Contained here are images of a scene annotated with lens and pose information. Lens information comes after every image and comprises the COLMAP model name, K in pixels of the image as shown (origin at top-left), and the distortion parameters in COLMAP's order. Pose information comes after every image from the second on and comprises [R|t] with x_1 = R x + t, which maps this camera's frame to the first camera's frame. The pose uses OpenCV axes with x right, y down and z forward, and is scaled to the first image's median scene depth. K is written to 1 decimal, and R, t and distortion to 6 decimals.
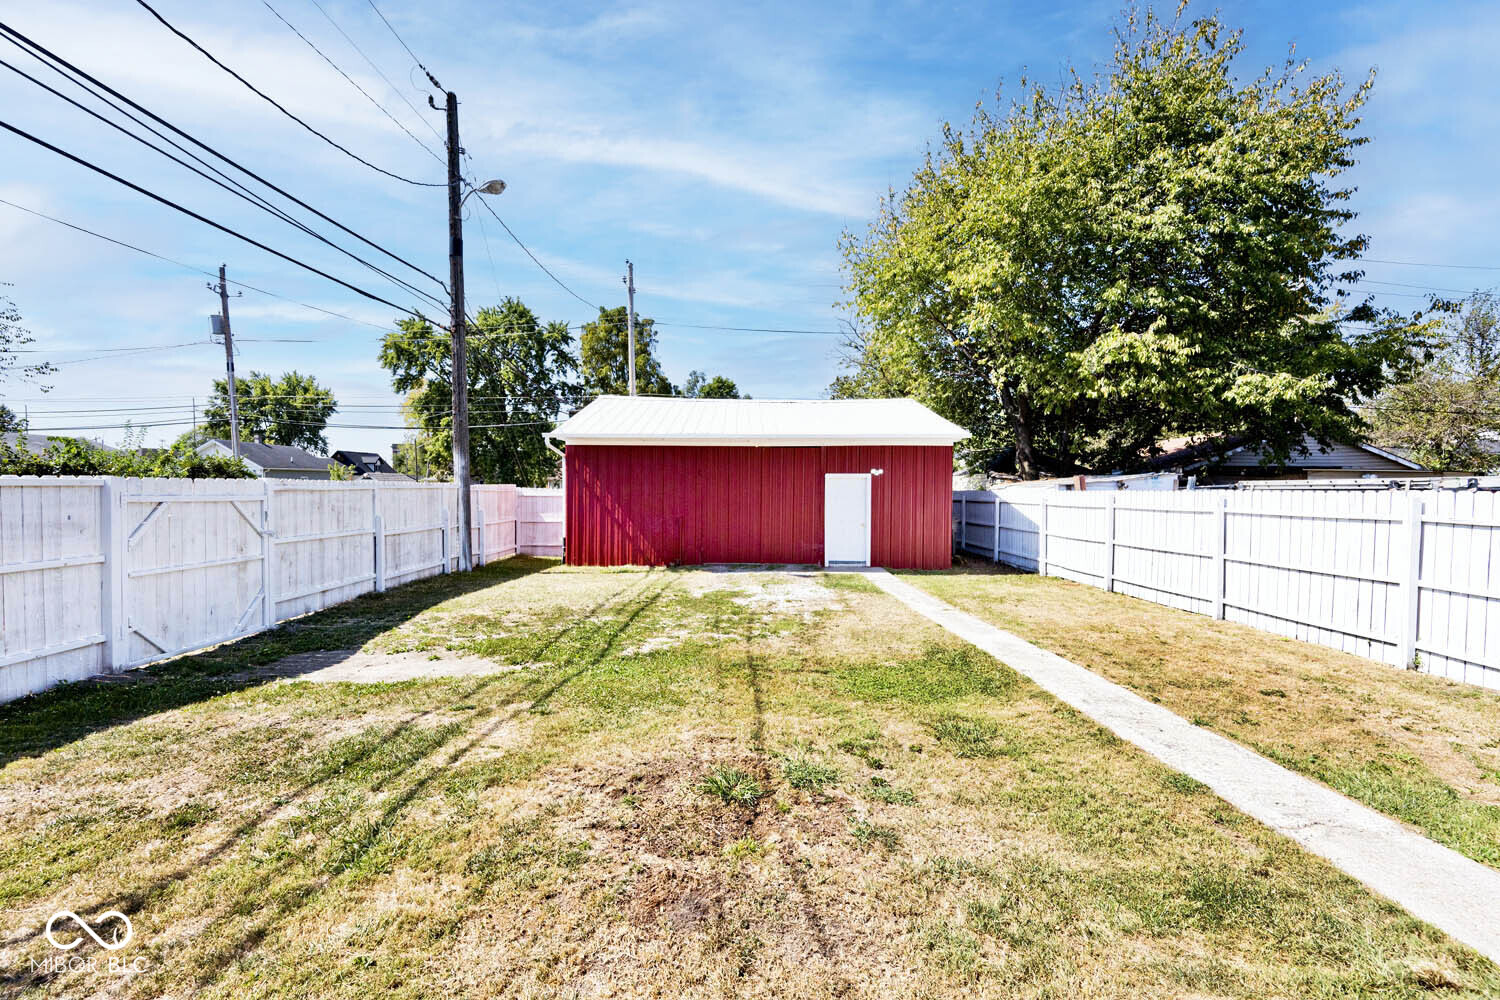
lens RADIAL K [[592.4, 0, 749.5], [0, 592.4, 498.0], [0, 0, 1]] dist [0.001744, 0.000146]
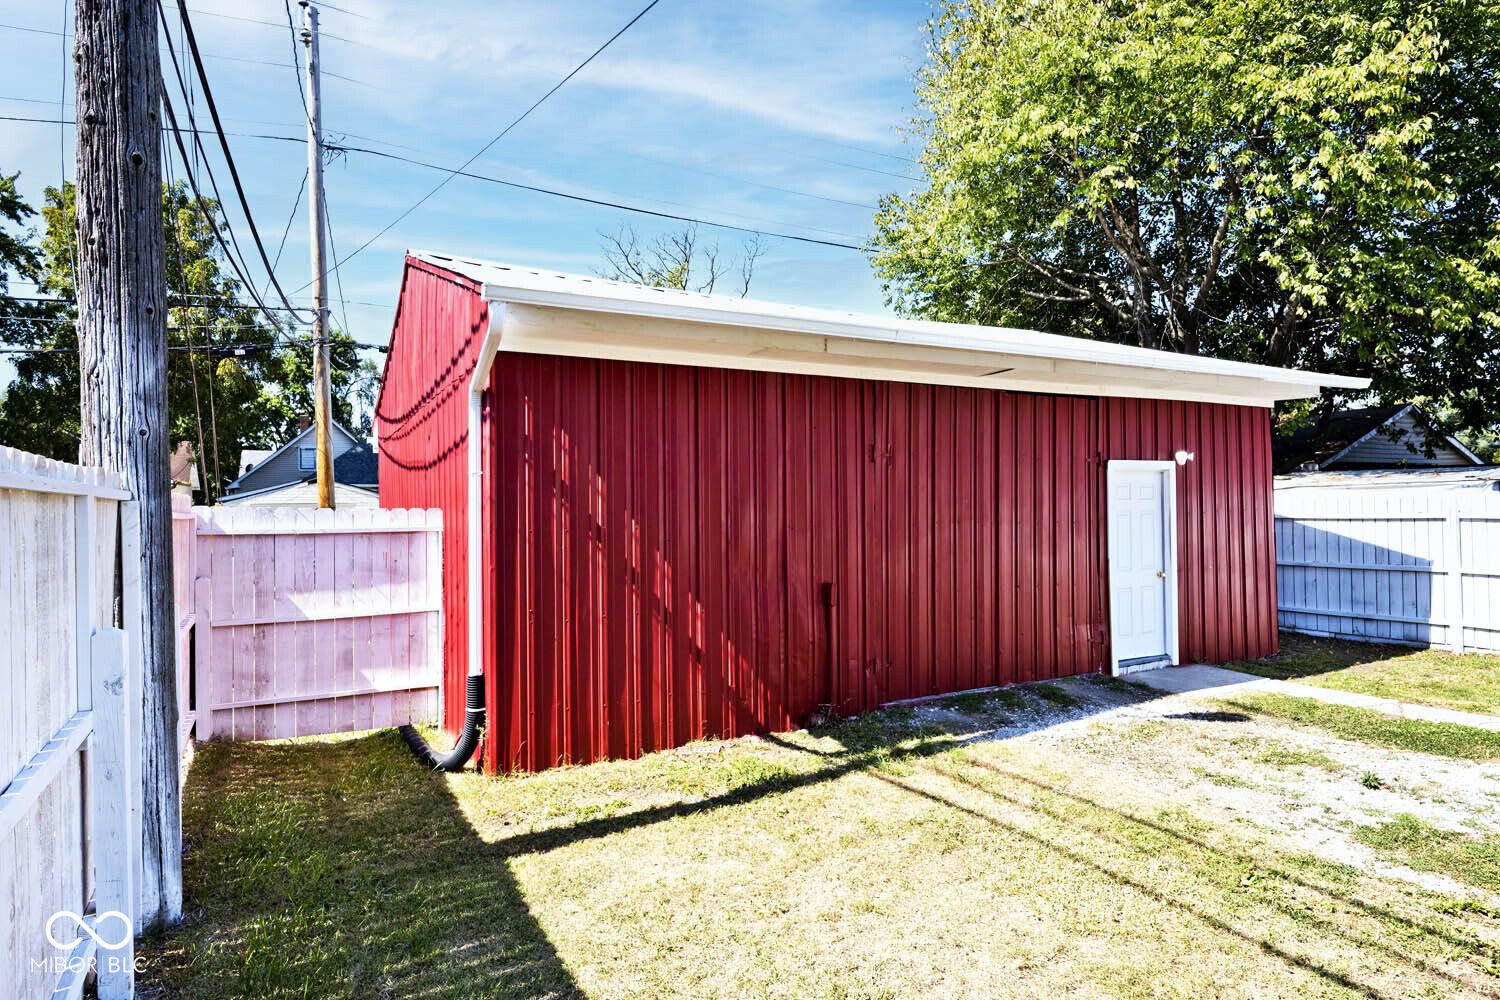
lens RADIAL K [[826.8, 0, 750.9], [0, 826.8, 509.4], [0, 0, 1]] dist [-0.000140, 0.000233]
pose [[0.888609, -0.017796, 0.458320, -0.375373], [0.026793, 0.999555, -0.013137, -0.003862], [-0.457882, 0.023954, 0.888690, 0.590714]]
